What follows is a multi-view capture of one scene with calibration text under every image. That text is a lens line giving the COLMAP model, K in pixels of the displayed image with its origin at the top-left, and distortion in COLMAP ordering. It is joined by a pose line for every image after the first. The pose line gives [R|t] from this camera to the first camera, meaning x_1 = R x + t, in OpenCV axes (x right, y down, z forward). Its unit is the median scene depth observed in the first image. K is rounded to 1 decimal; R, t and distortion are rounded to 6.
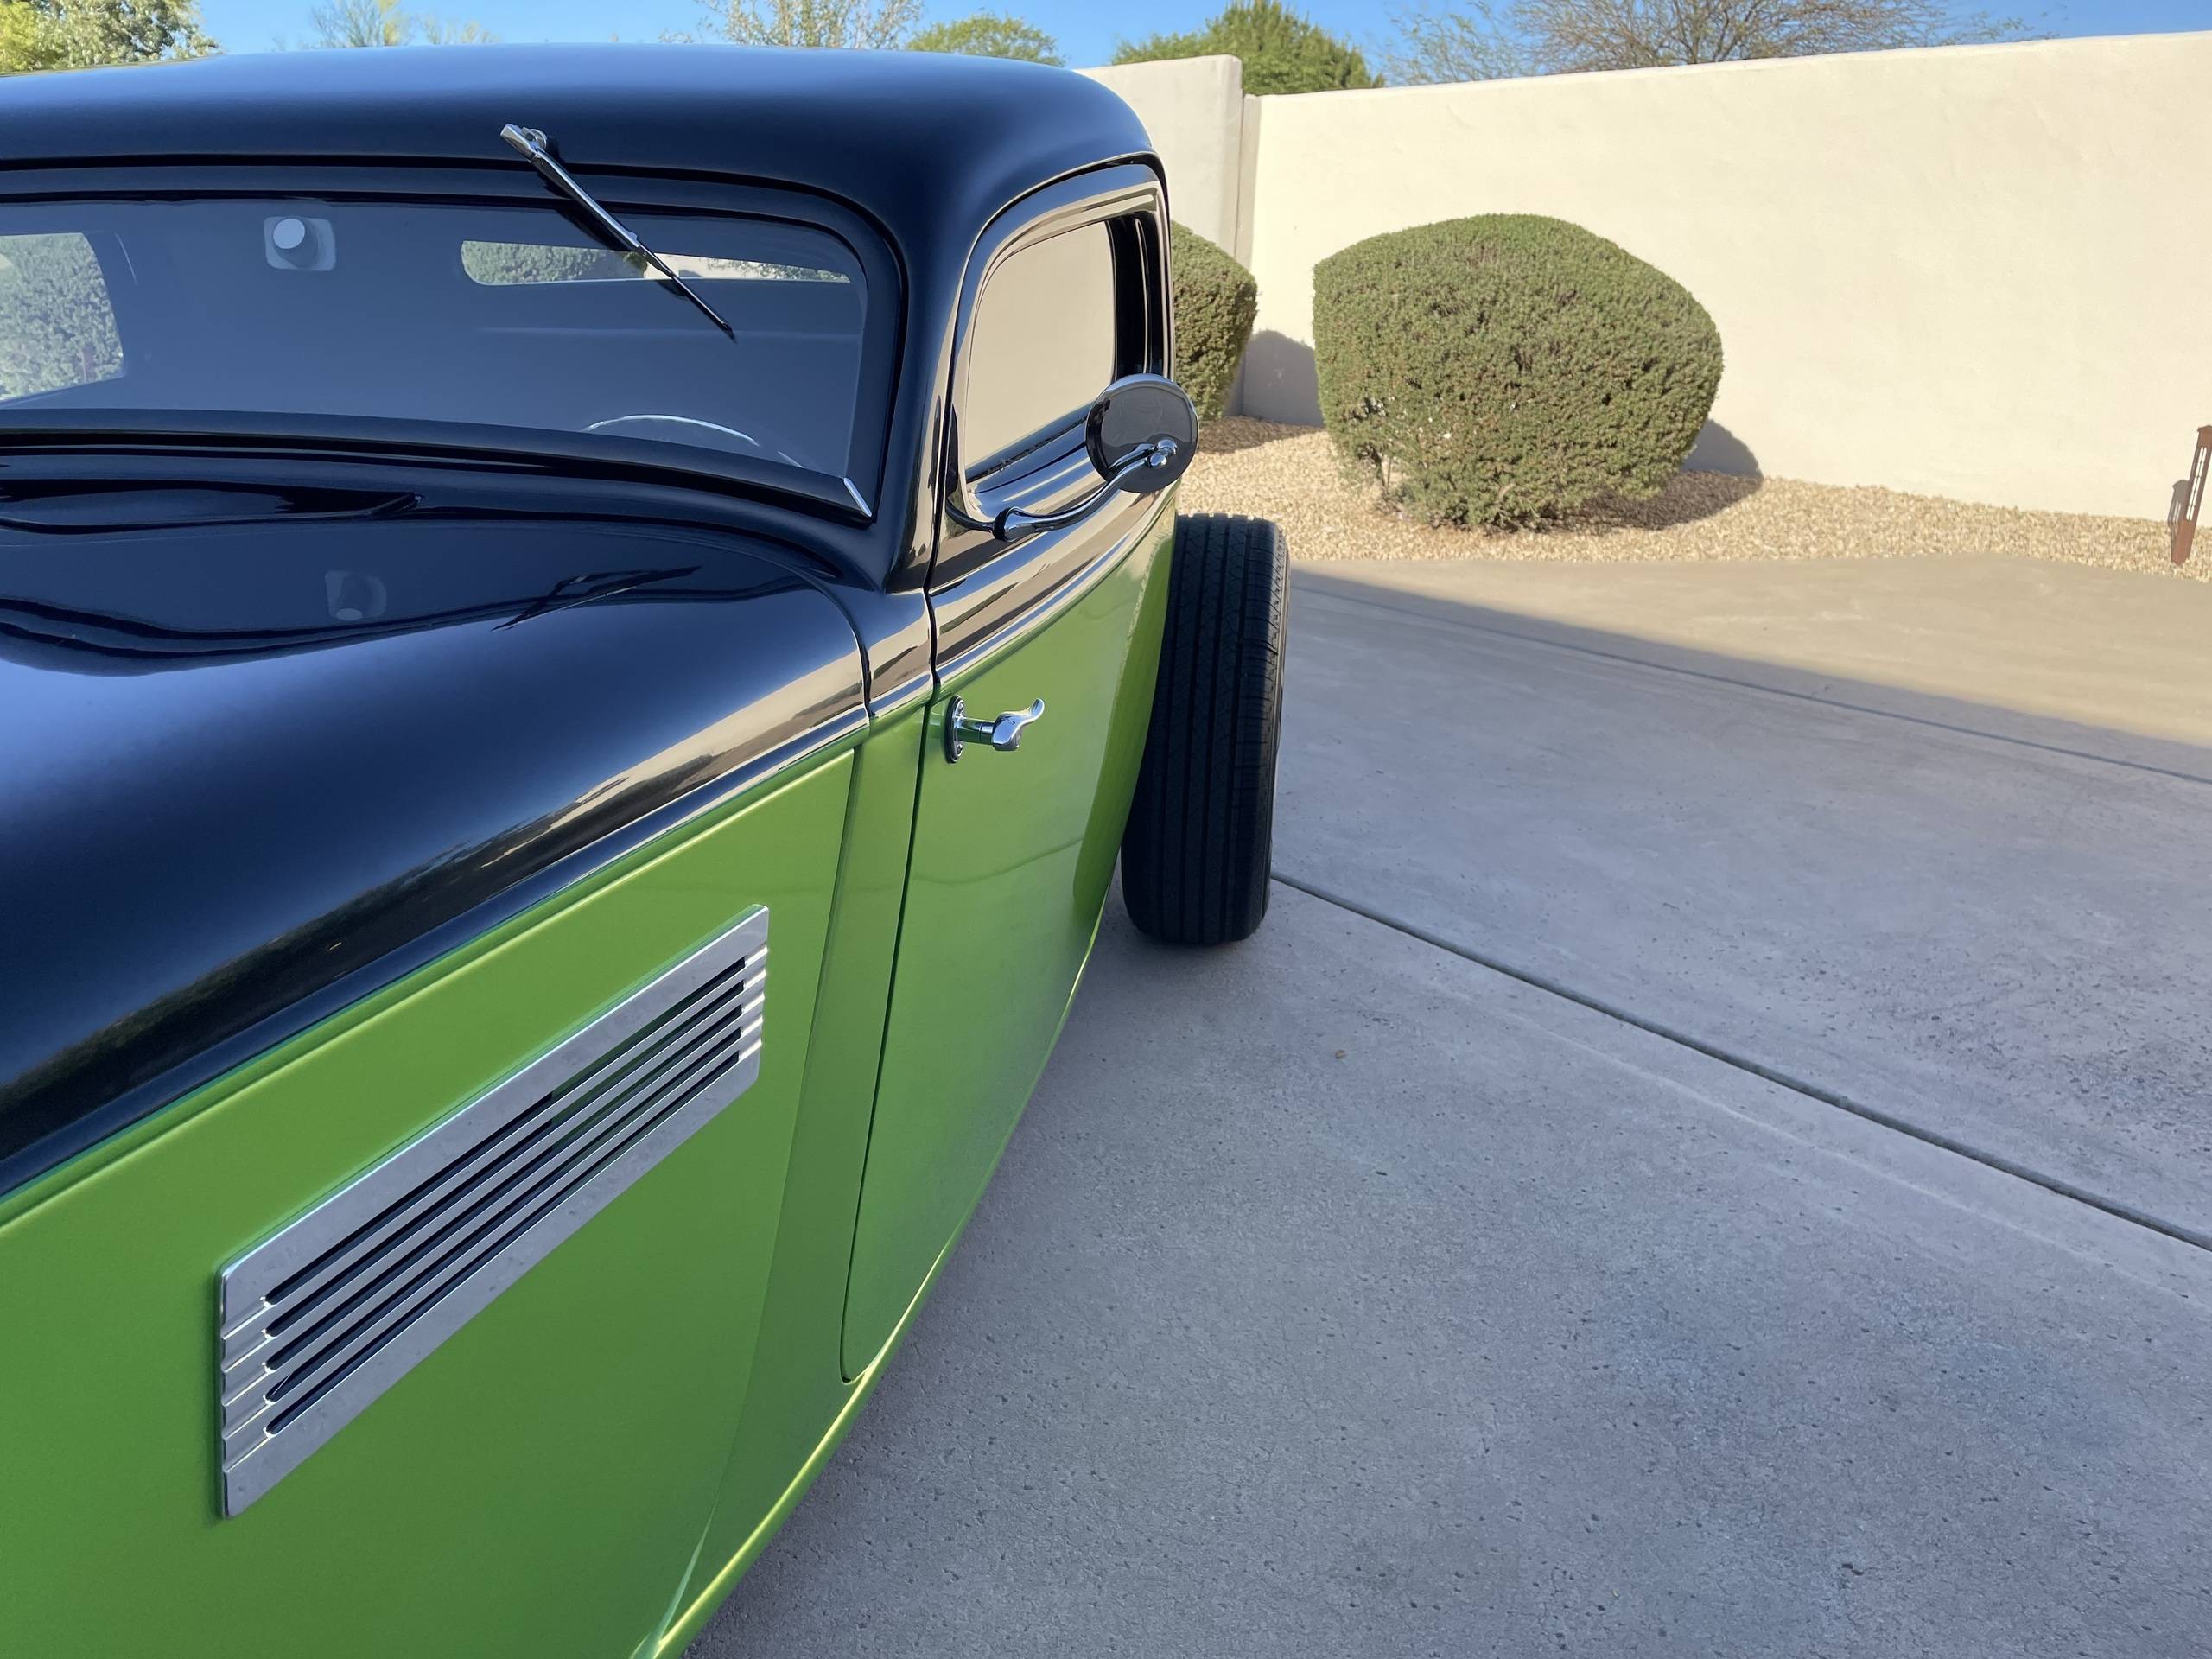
lens RADIAL K [[1720.3, 0, 1095.9], [0, 1720.3, 804.2], [0, 0, 1]] dist [0.080317, -0.097732]
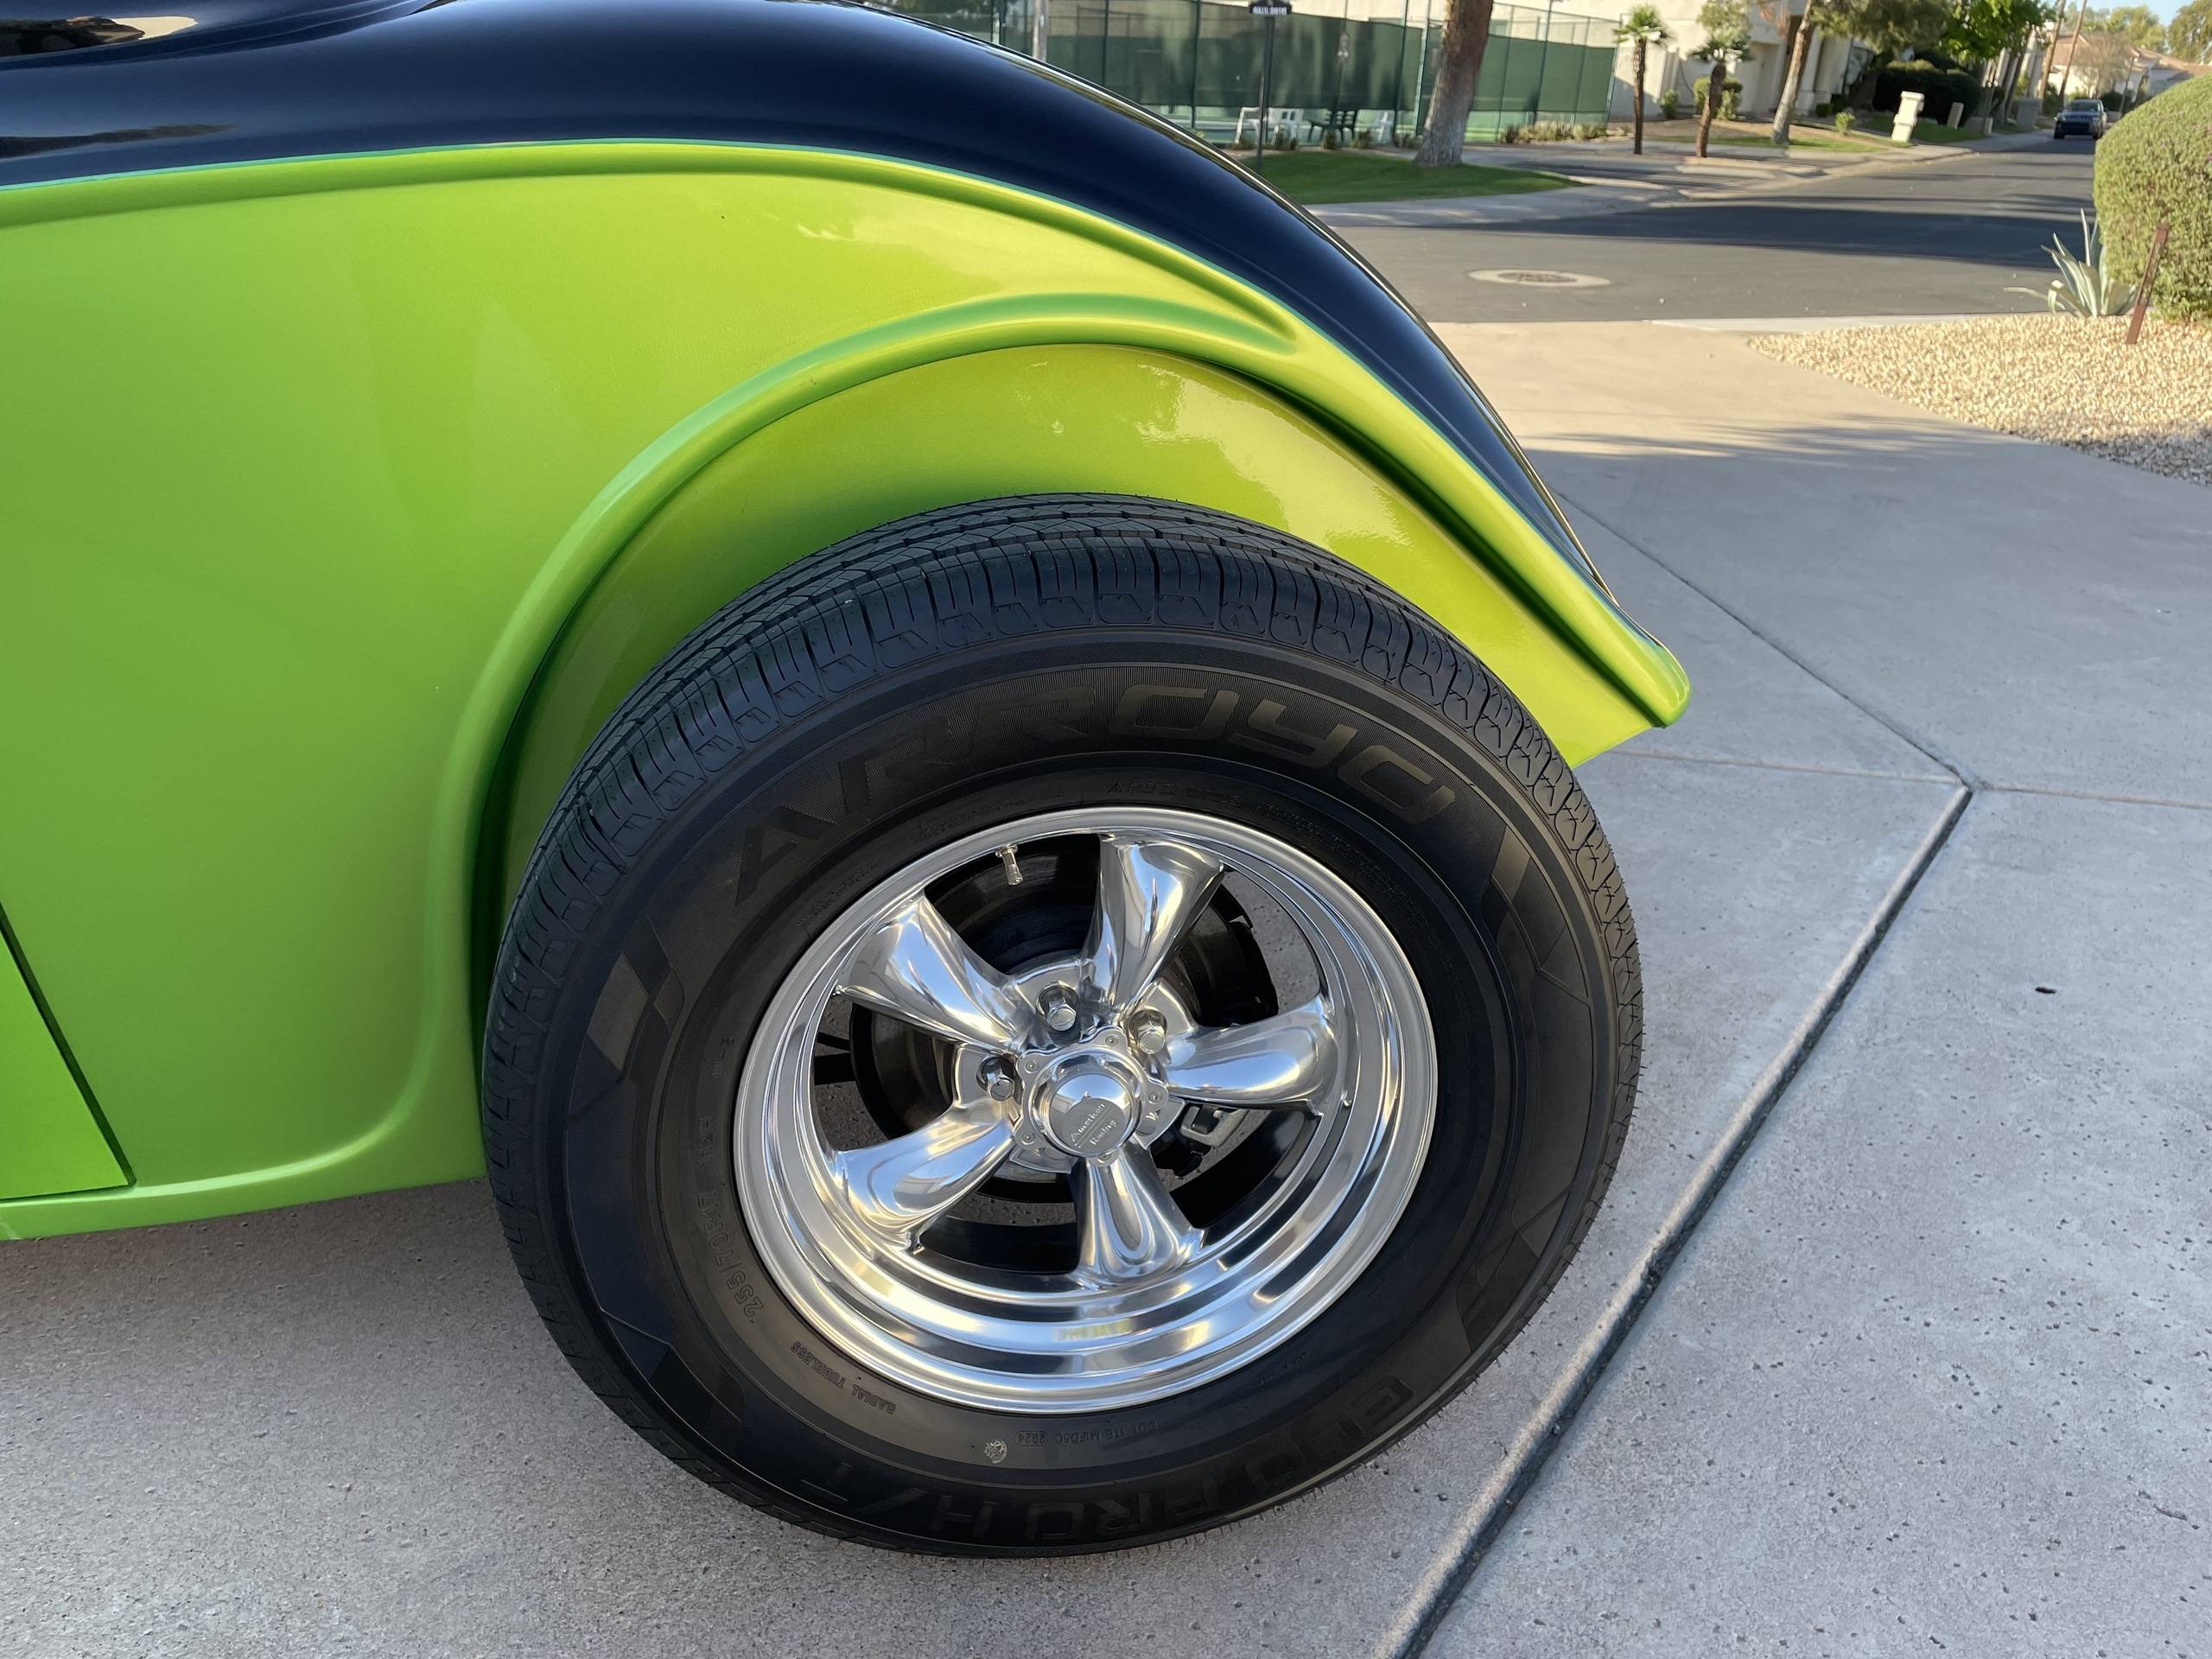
lens RADIAL K [[1714.4, 0, 1064.2], [0, 1714.4, 835.4], [0, 0, 1]] dist [0.076821, -0.097479]
pose [[0.269036, 0.369077, -0.889608, 0.183201], [-0.313642, 0.906888, 0.281394, -0.091635], [0.910631, 0.203314, 0.359744, 0.398271]]
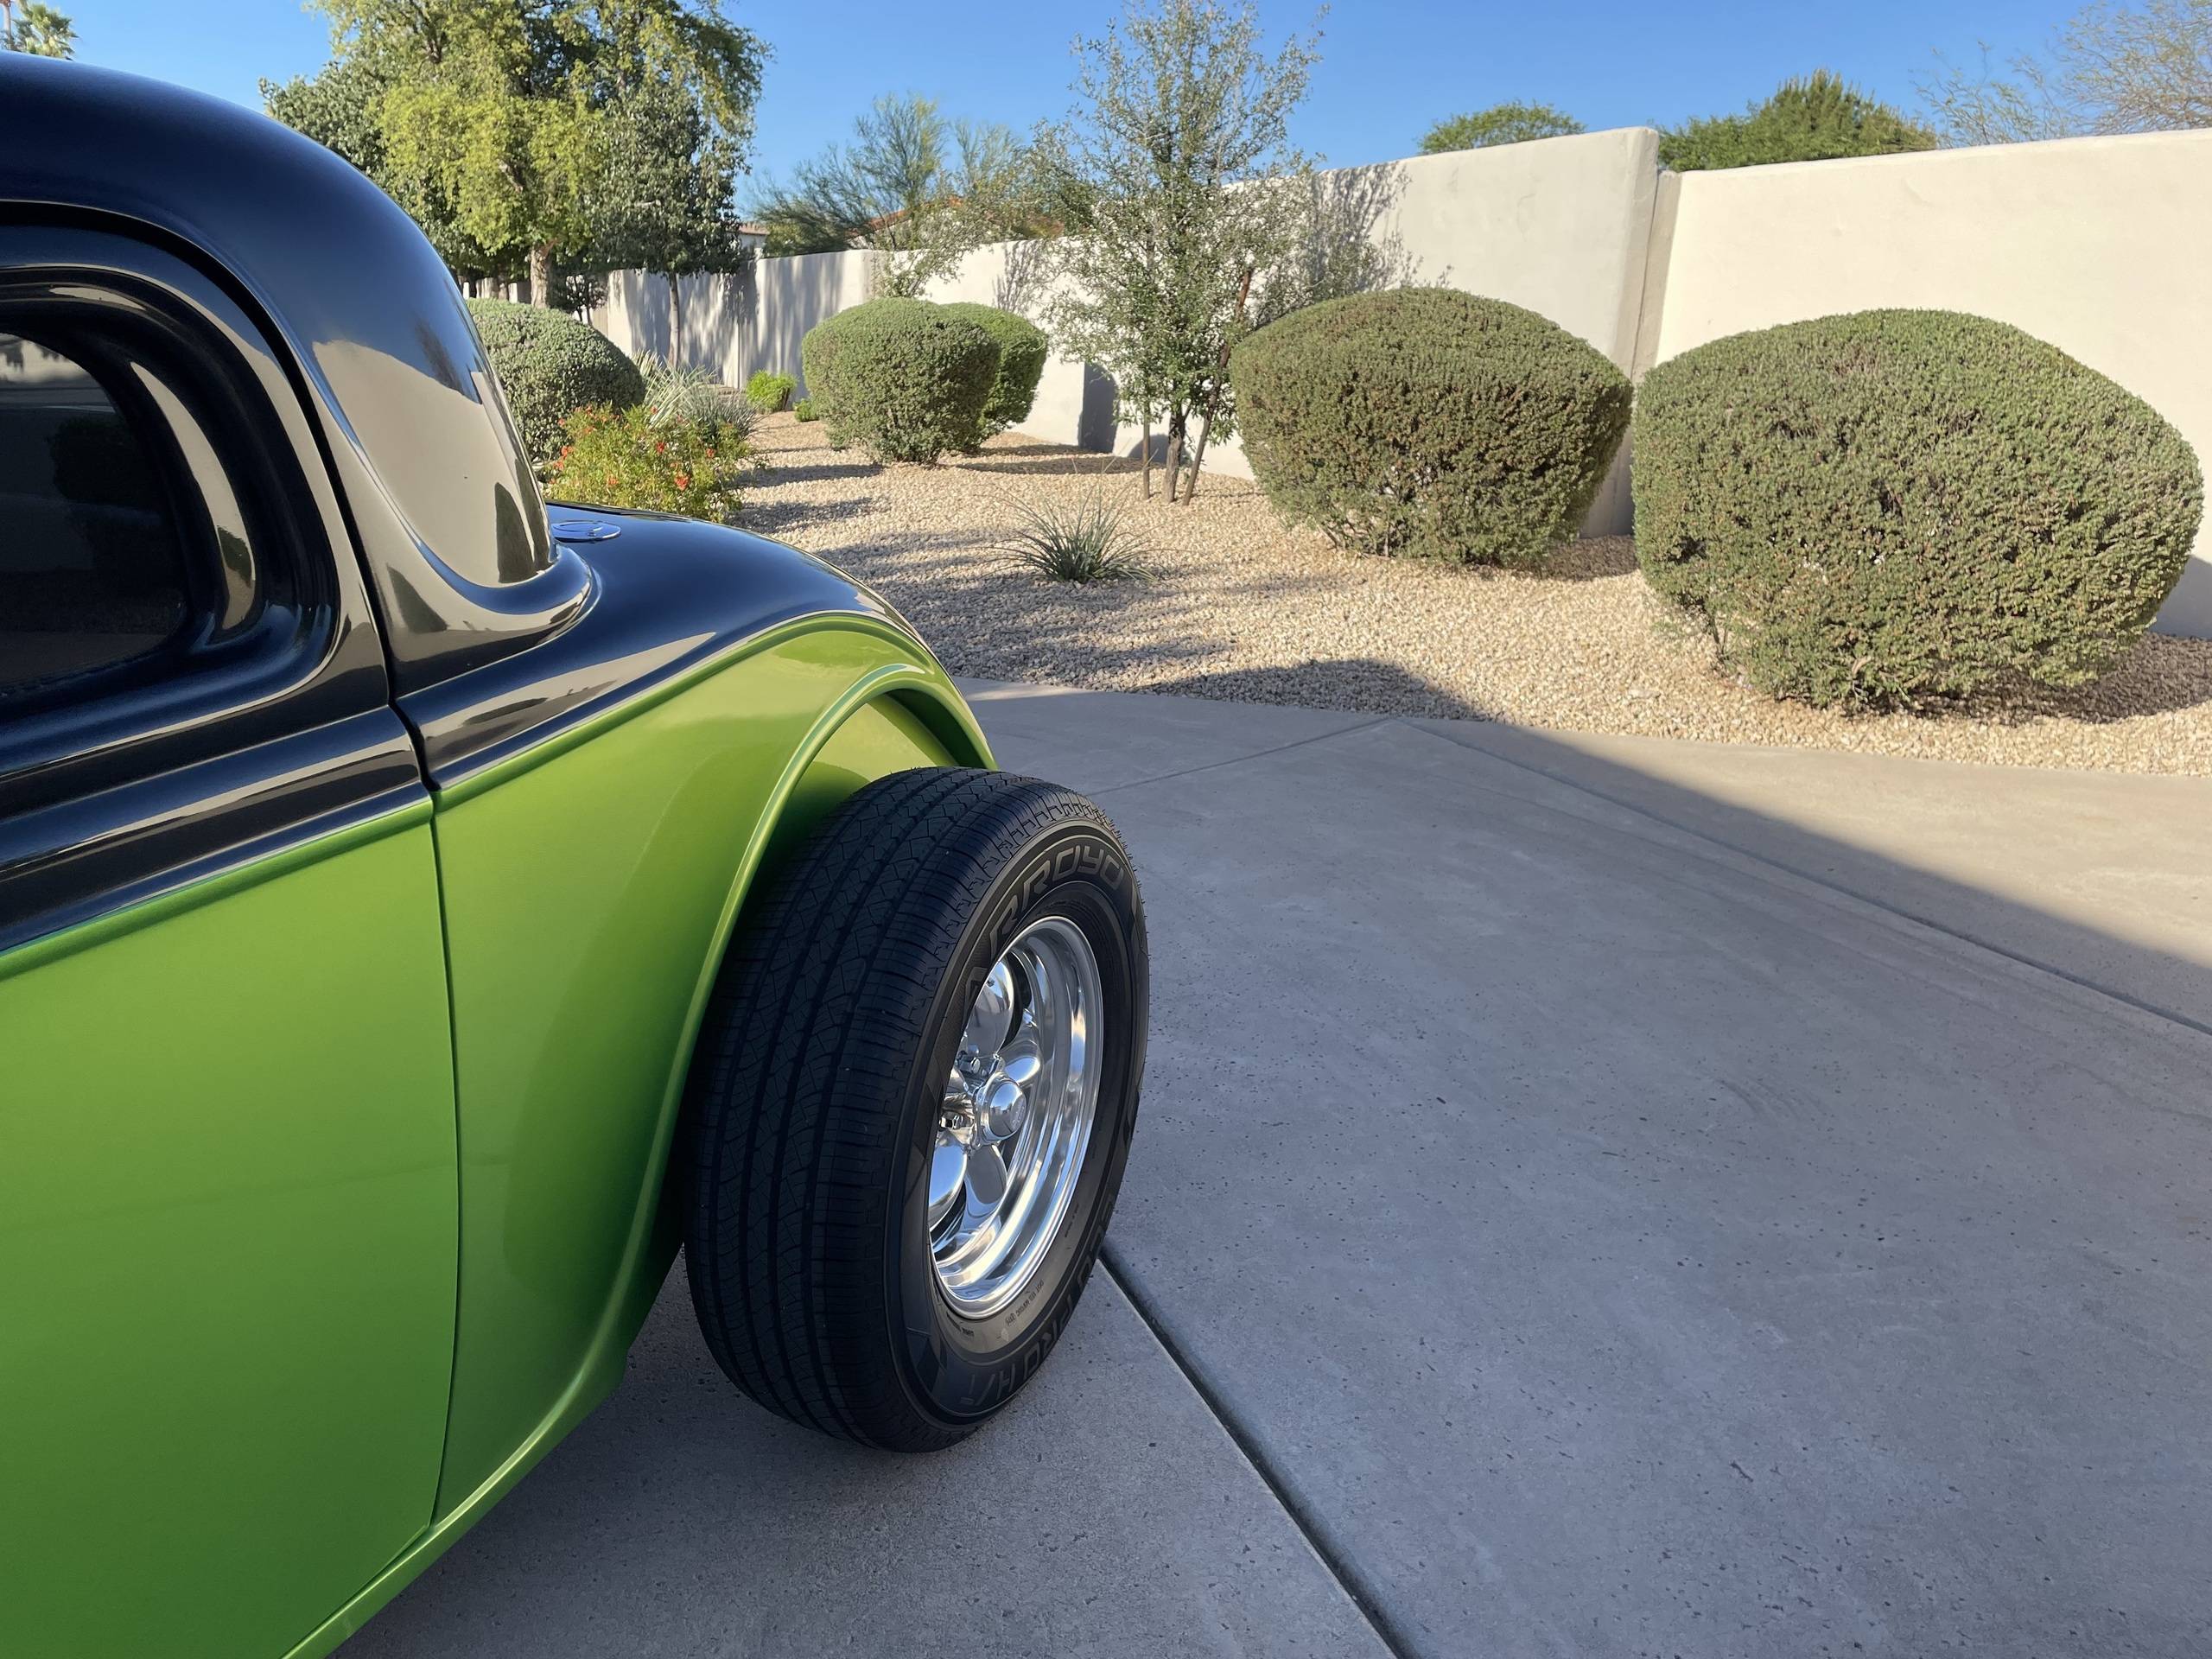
lens RADIAL K [[1709.1, 0, 1098.0], [0, 1709.1, 802.2], [0, 0, 1]] dist [0.082852, -0.107014]
pose [[0.956965, 0.086212, -0.277102, 0.134916], [-0.098854, 0.994589, -0.031953, -0.064585], [0.272848, 0.057971, 0.960309, 0.182630]]
